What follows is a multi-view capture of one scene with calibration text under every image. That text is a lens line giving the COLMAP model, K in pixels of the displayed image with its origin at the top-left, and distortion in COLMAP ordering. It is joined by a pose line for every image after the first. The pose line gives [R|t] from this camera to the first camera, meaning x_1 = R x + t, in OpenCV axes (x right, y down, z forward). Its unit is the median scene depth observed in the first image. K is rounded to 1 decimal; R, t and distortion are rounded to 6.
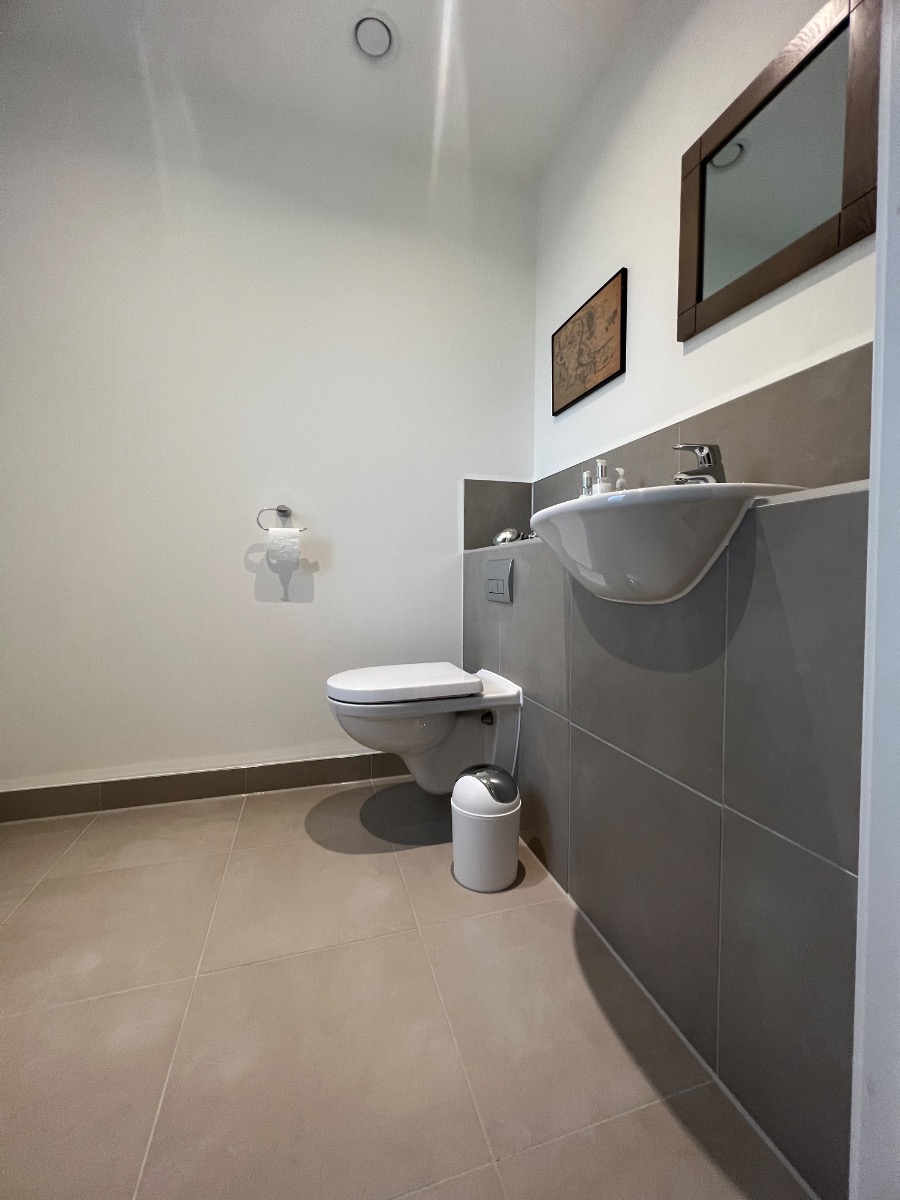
lens RADIAL K [[483.2, 0, 448.3], [0, 483.2, 598.3], [0, 0, 1]] dist [0.000024, -0.000224]
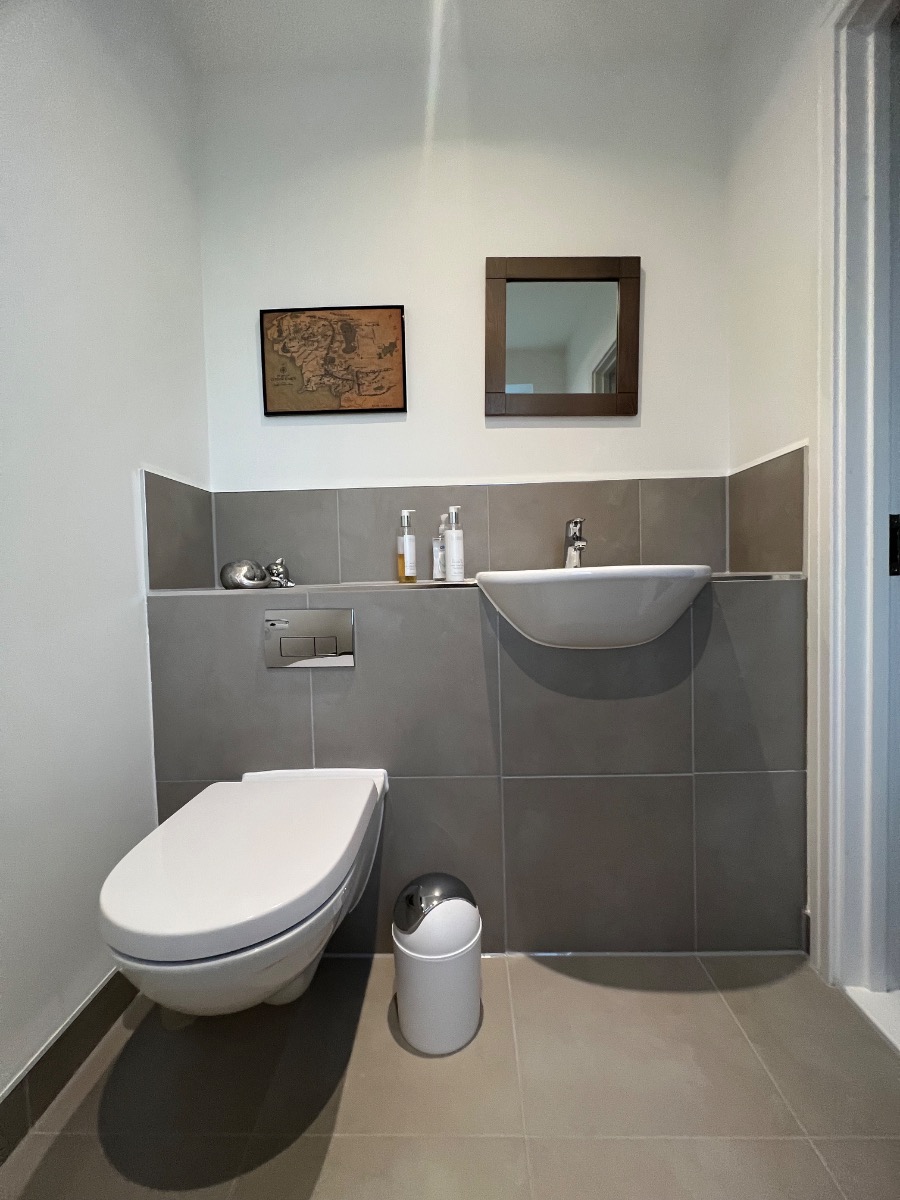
lens RADIAL K [[483.2, 0, 448.9], [0, 483.2, 597.2], [0, 0, 1]] dist [0.000024, -0.000224]
pose [[0.307849, -0.044973, 0.950372, -0.529322], [0.065090, 0.997537, 0.026120, -0.105605], [-0.949206, 0.053819, 0.310019, 0.596412]]
